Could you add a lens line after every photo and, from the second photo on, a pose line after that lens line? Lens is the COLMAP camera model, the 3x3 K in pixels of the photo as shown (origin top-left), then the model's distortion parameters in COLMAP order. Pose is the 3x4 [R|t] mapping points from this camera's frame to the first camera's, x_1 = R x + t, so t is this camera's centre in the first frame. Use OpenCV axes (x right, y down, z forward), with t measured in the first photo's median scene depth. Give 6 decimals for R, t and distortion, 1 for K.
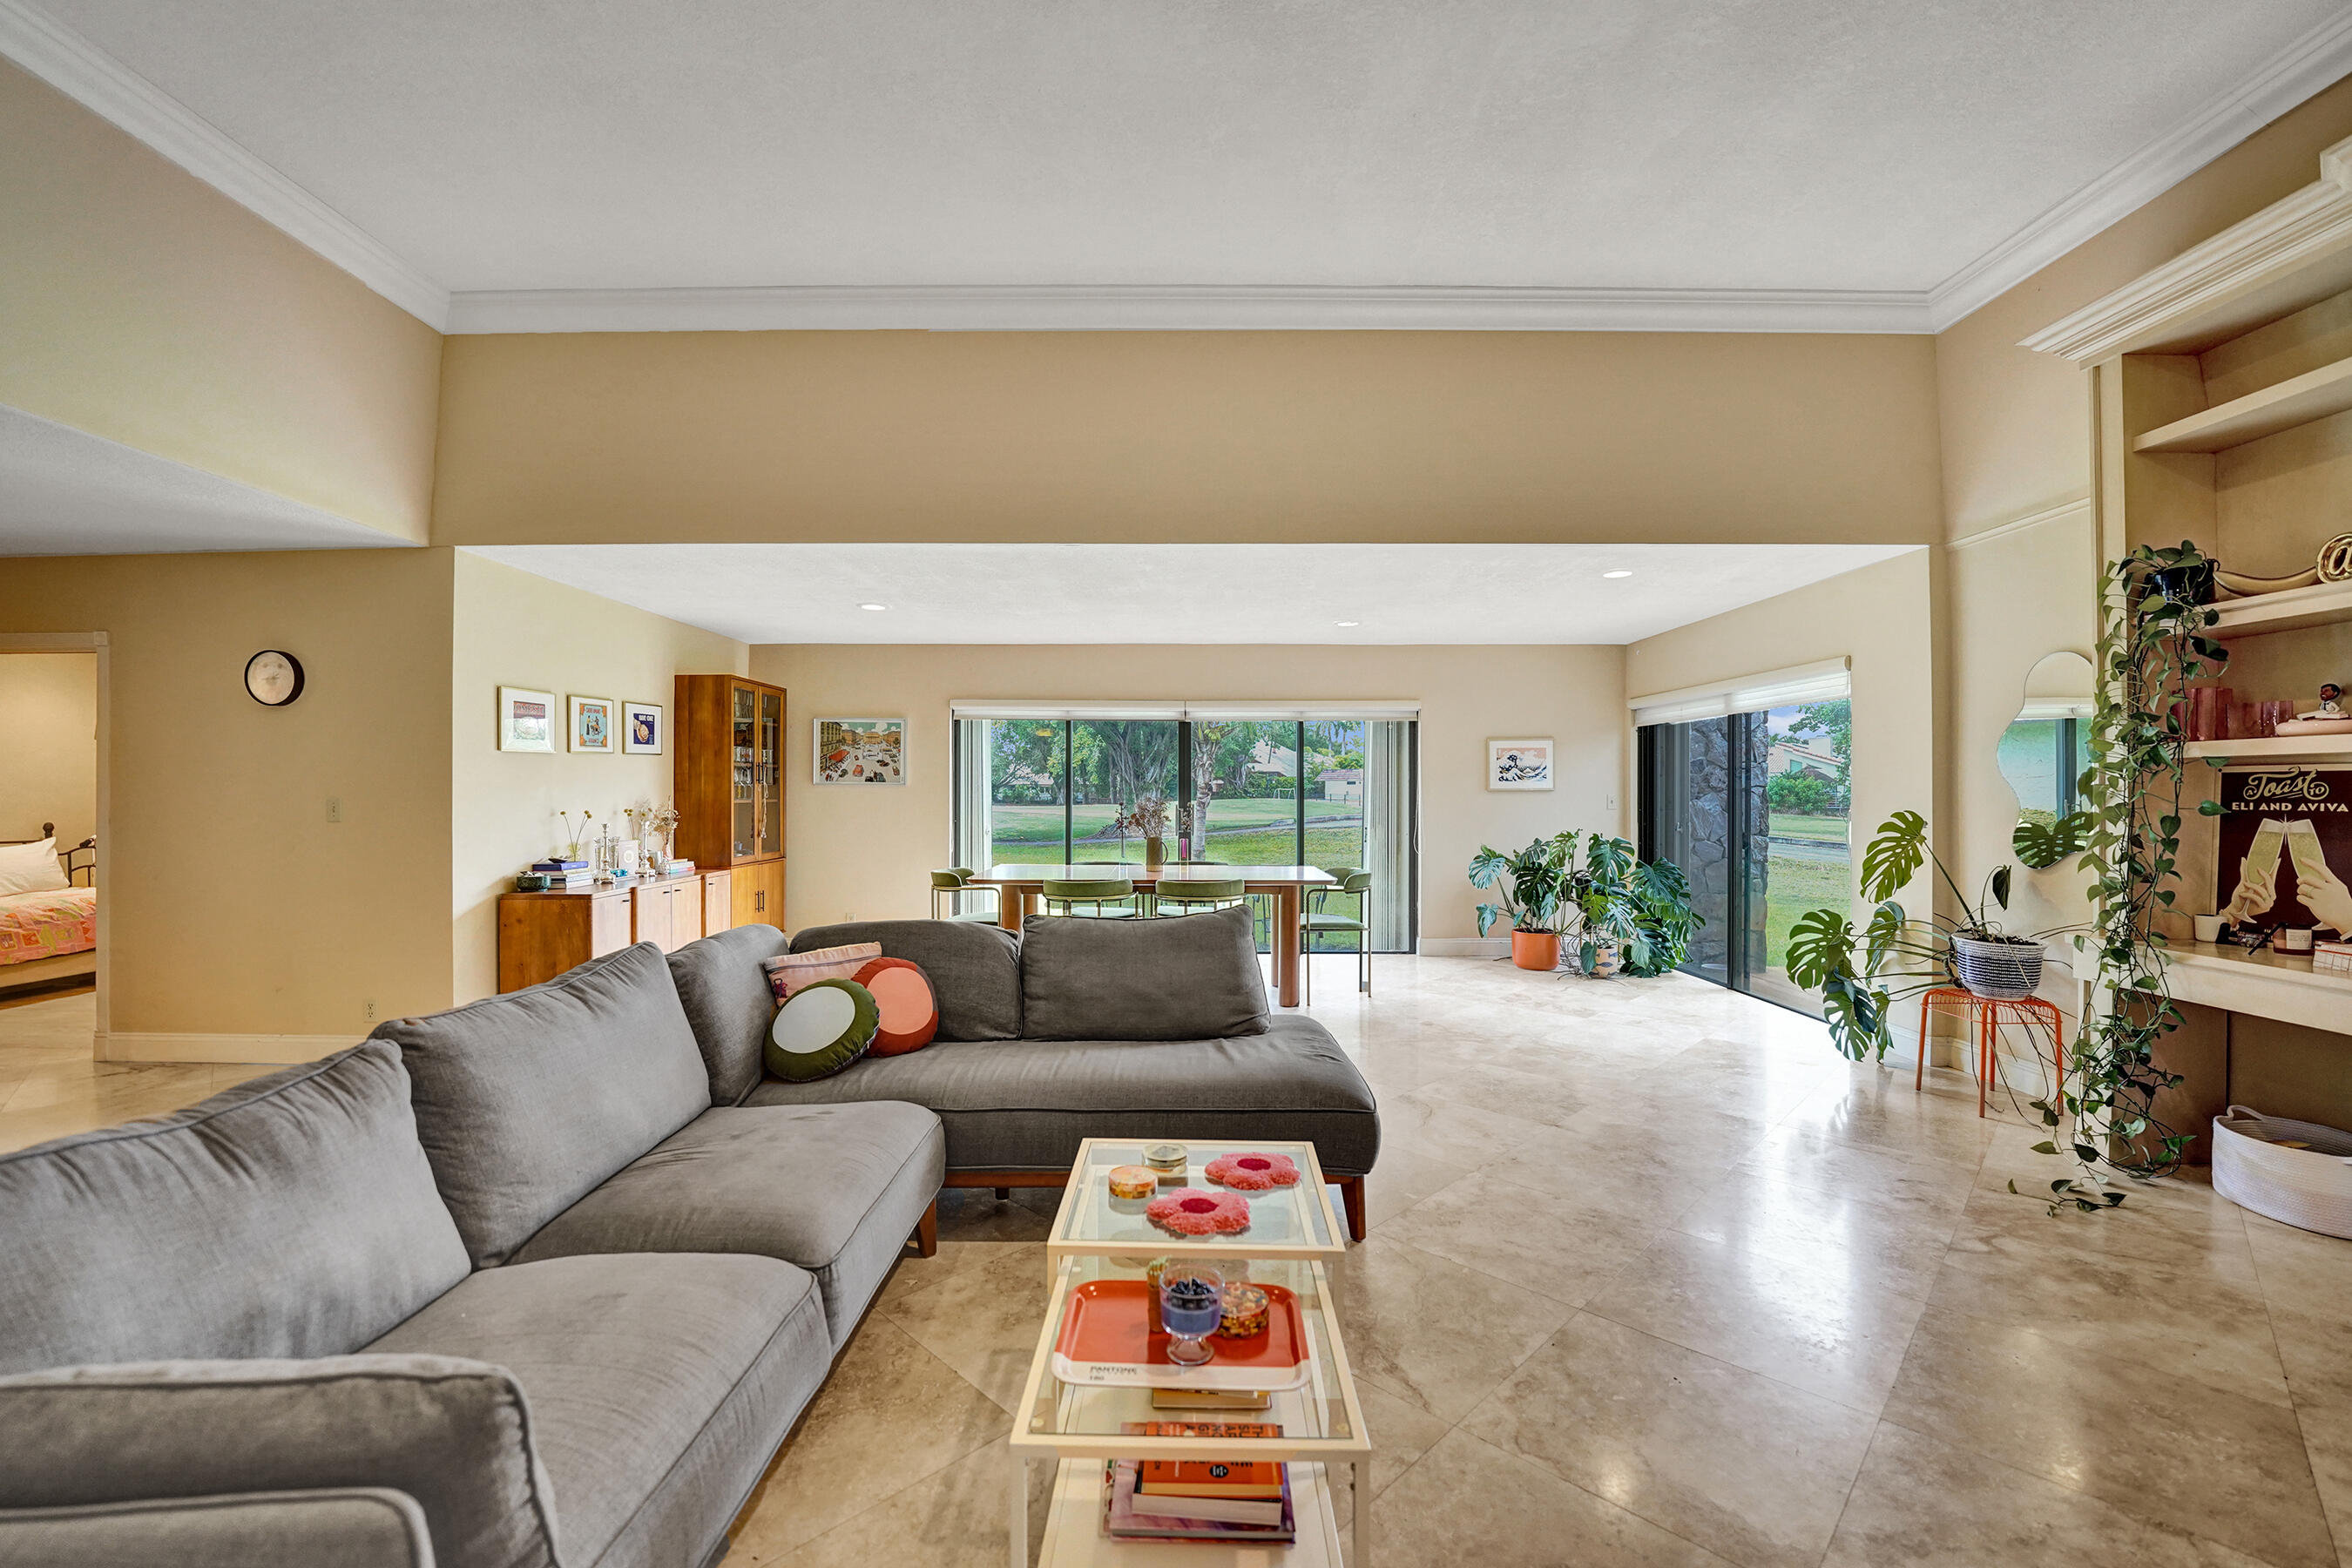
lens RADIAL K [[968.2, 0, 1169.1], [0, 968.2, 792.0], [0, 0, 1]] dist [-0.021457, -0.000221]
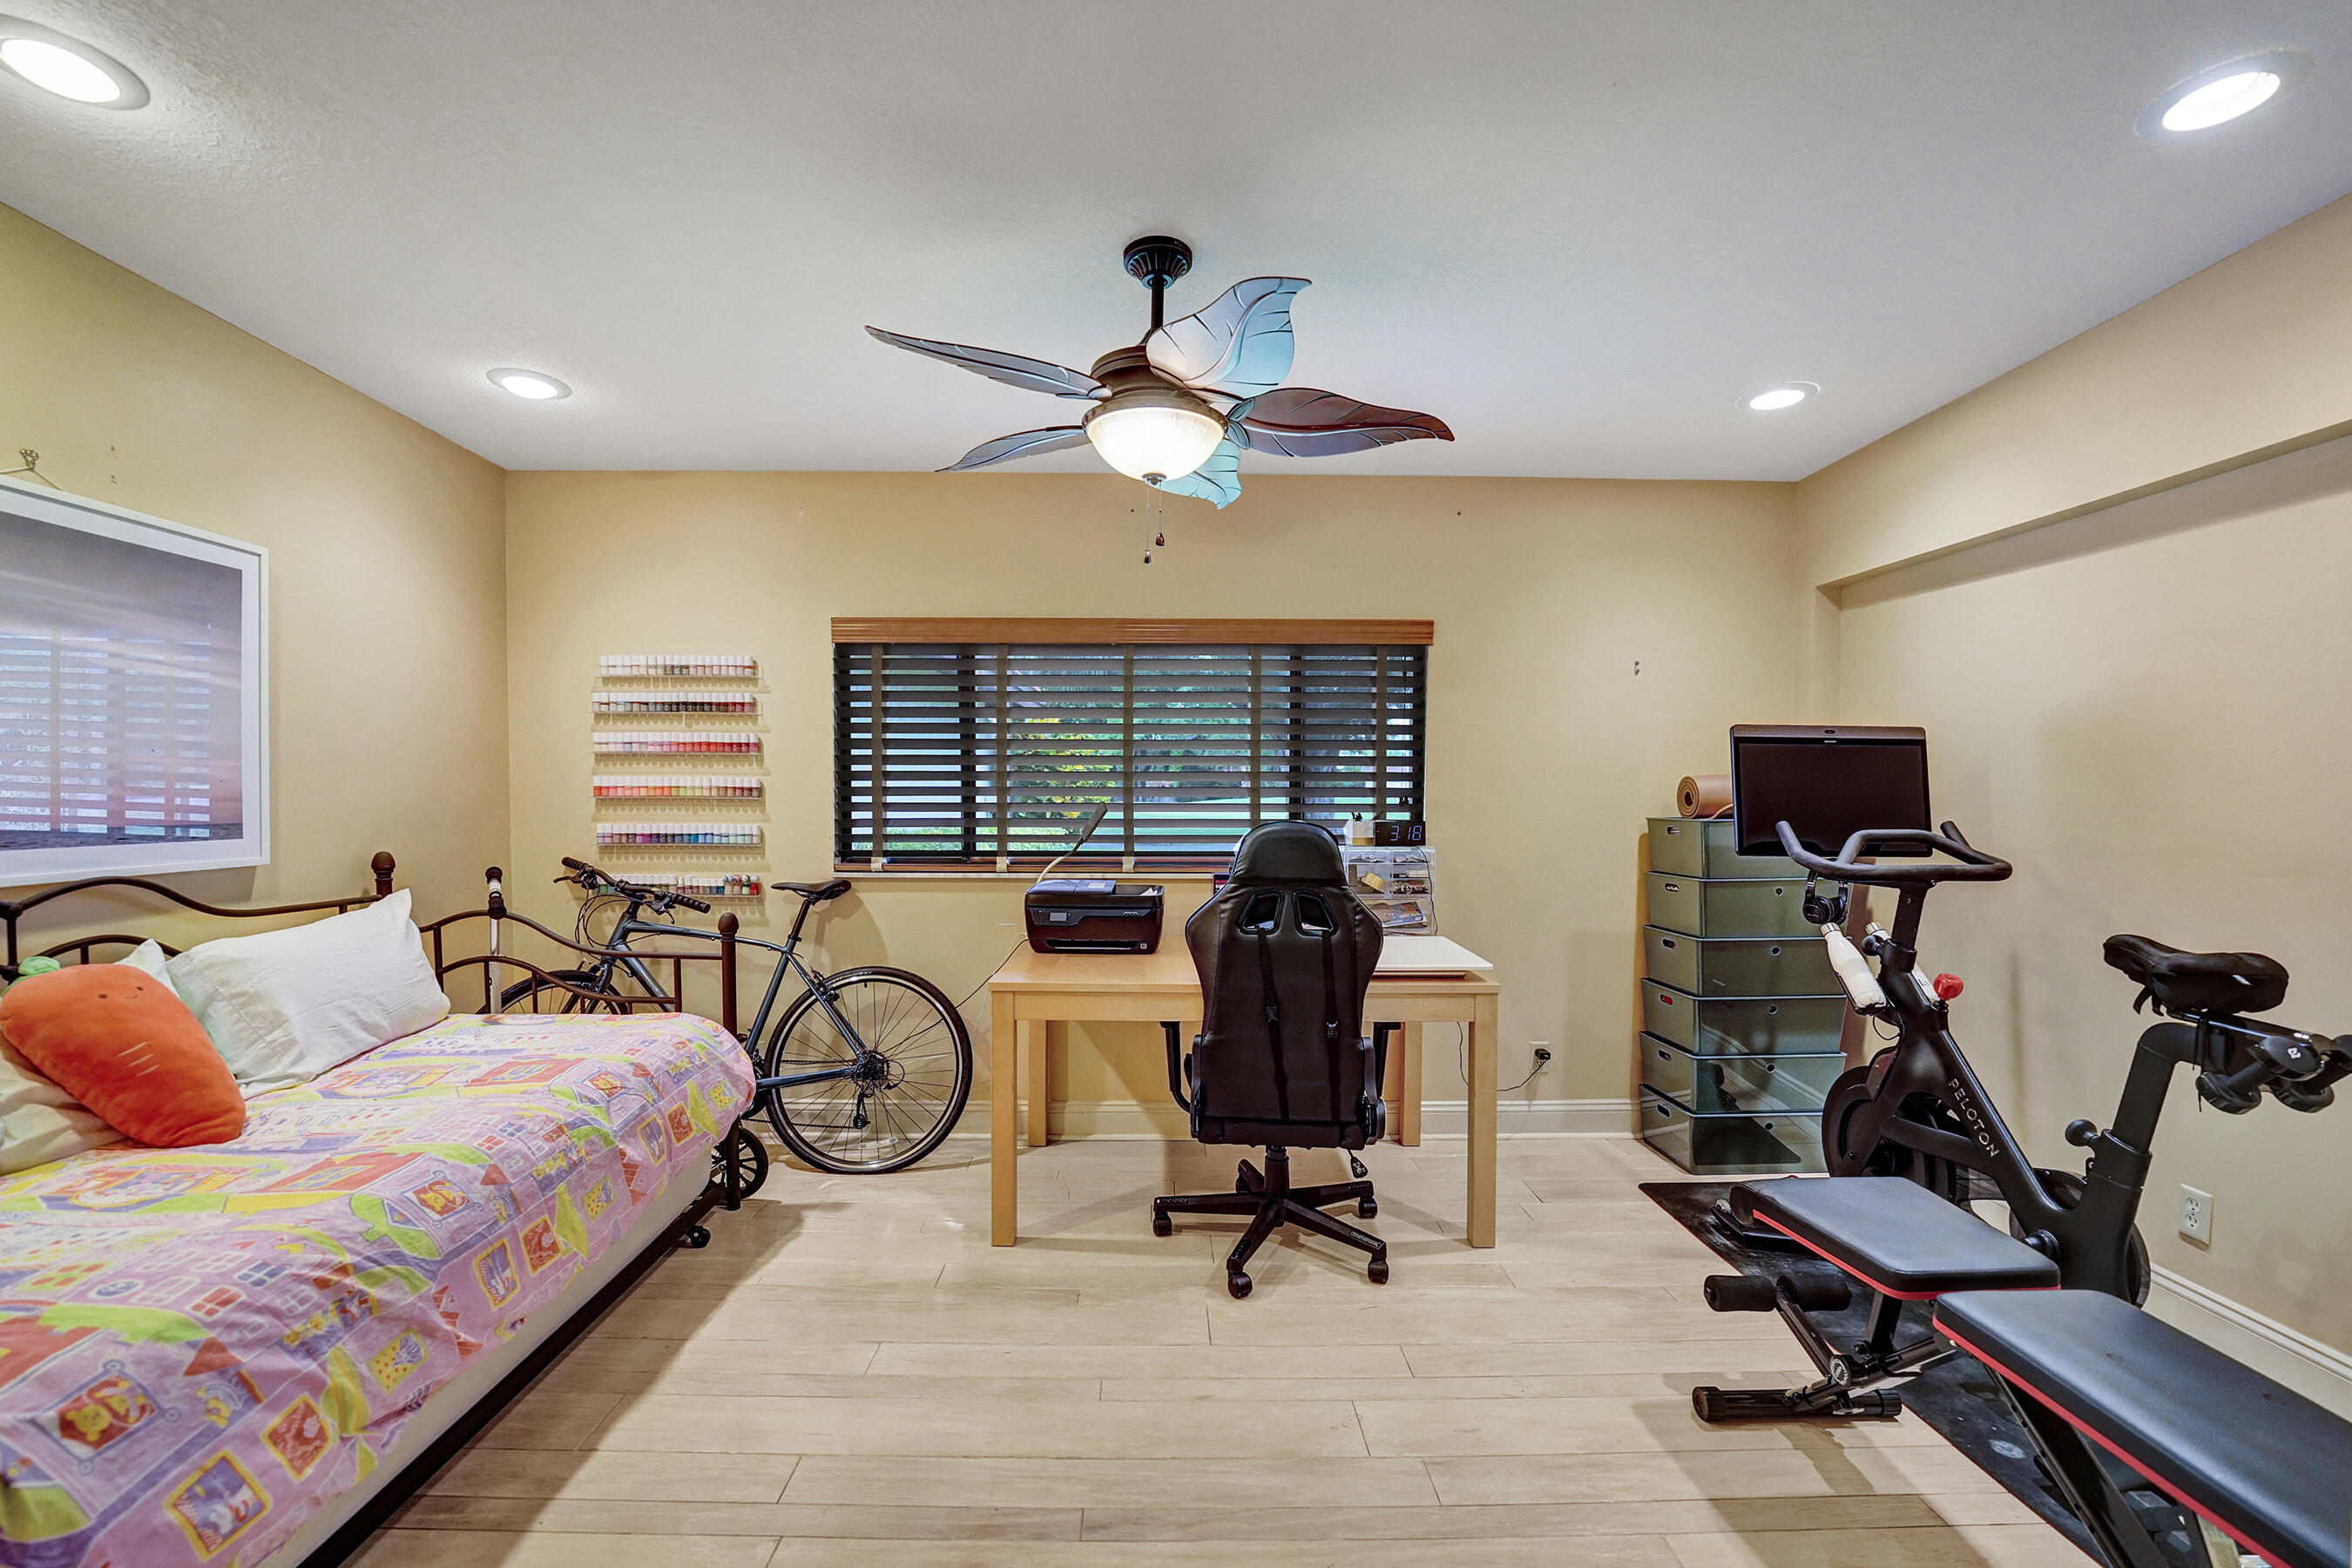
lens RADIAL K [[990.2, 0, 1159.5], [0, 990.2, 806.7], [0, 0, 1]] dist [-0.024918, -0.000070]
pose [[0.999934, 0.000559, 0.011451, -0.987454], [-0.000729, 0.999890, 0.014812, 0.008030], [-0.011442, -0.014819, 0.999825, 0.660865]]
